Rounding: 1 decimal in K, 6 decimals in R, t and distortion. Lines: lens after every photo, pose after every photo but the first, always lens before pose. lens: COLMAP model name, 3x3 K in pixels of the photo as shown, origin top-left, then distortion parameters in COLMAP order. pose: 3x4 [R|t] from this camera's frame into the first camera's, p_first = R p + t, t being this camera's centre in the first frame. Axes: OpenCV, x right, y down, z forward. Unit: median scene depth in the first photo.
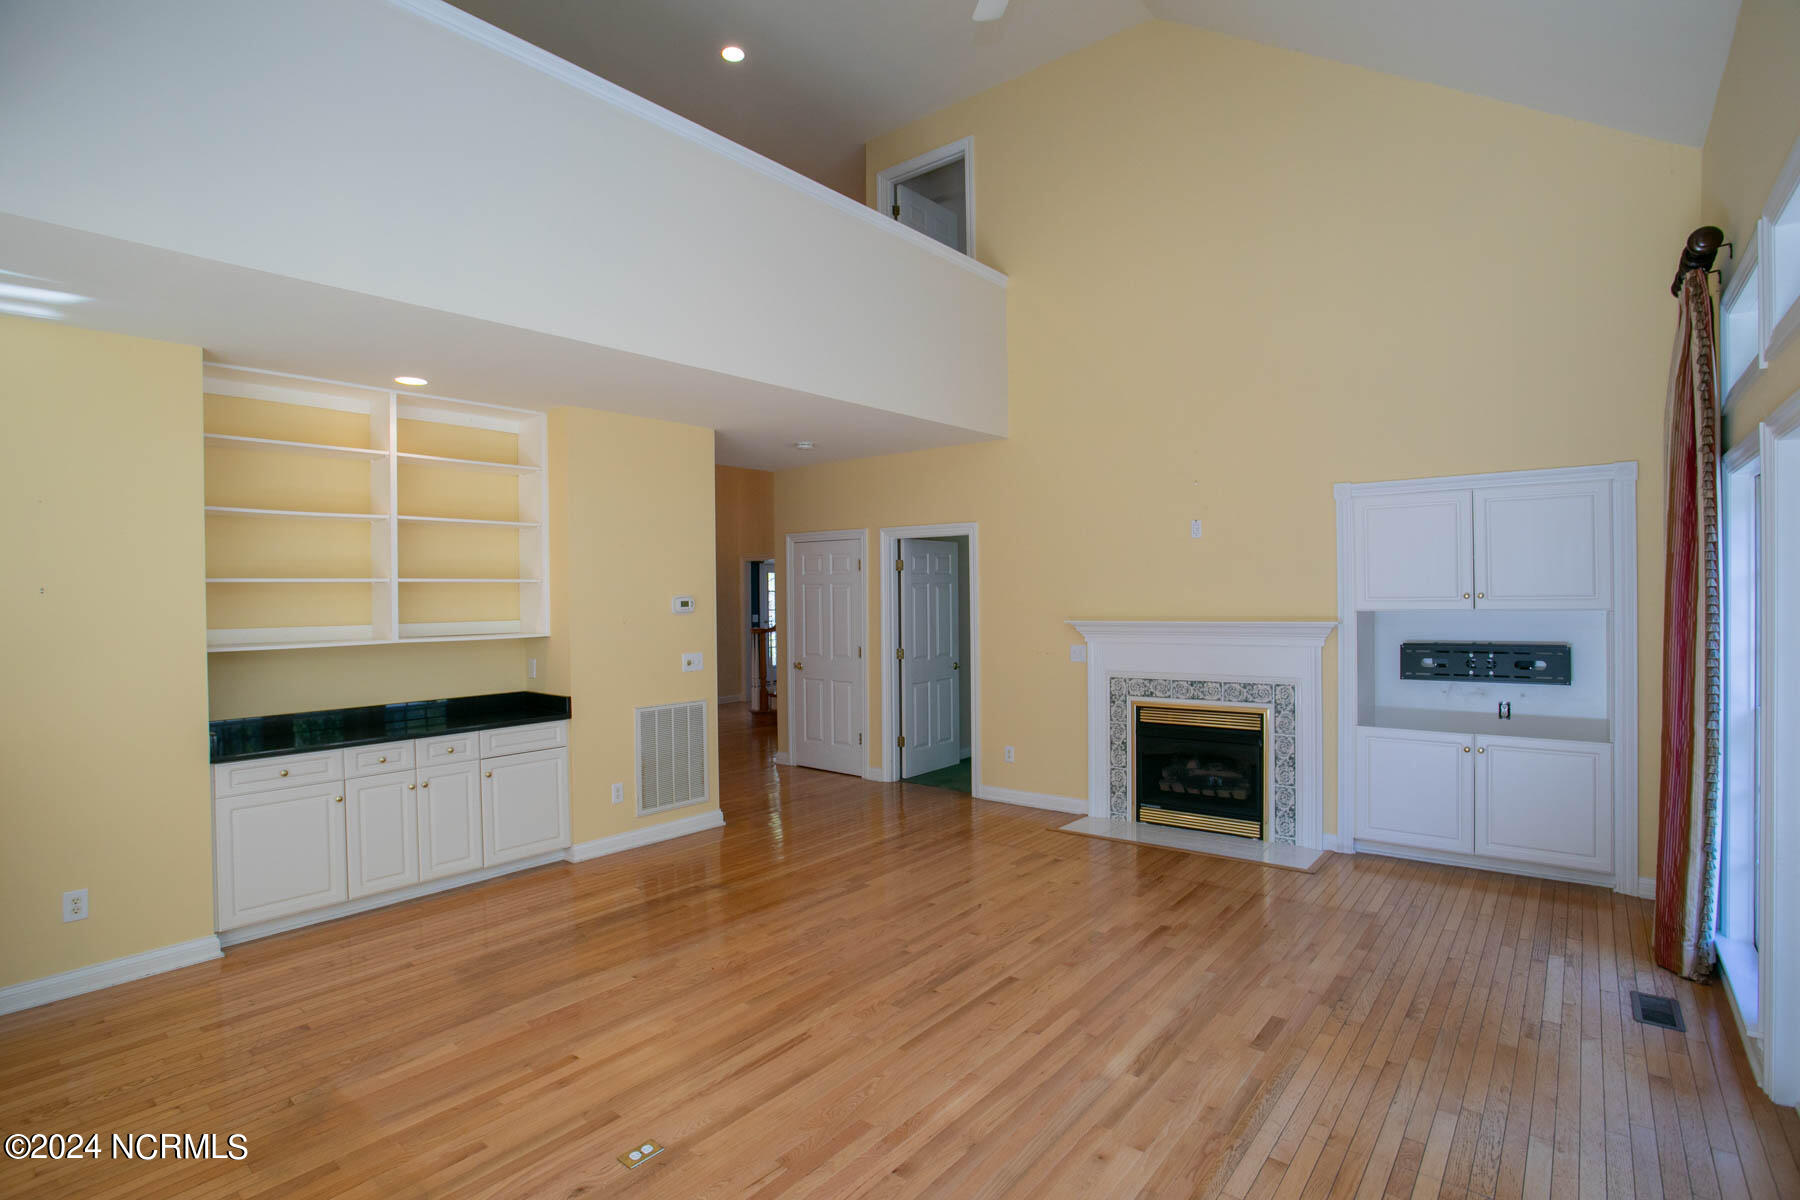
lens RADIAL K [[878.4, 0, 900.2], [0, 878.4, 599.8], [0, 0, 1]] dist [-0.067884, 0.027502]
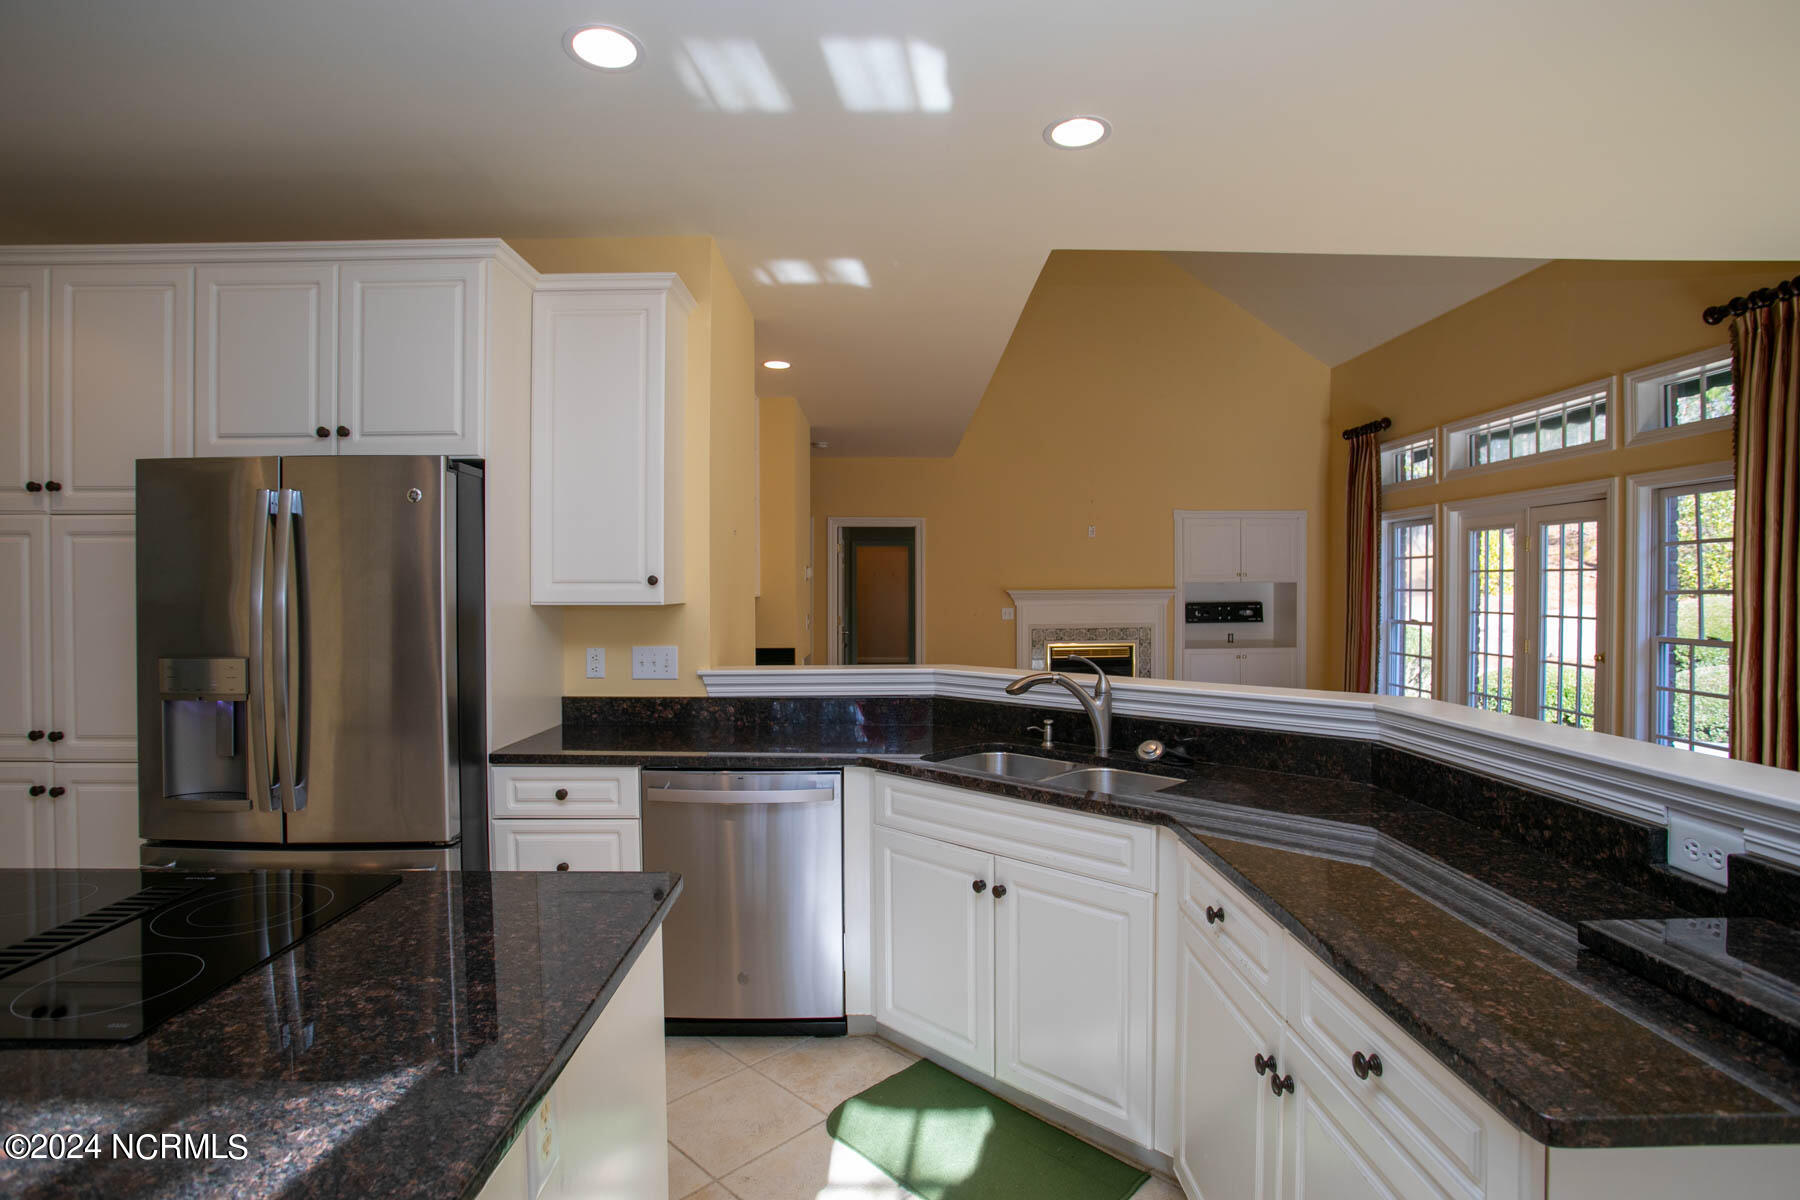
lens RADIAL K [[878.4, 0, 885.6], [0, 878.4, 602.1], [0, 0, 1]] dist [-0.067884, 0.027502]
pose [[0.785693, -0.001304, 0.618615, -1.031197], [-0.001283, 0.999992, 0.003737, 0.044967], [-0.618615, -0.003730, 0.785686, -0.016922]]
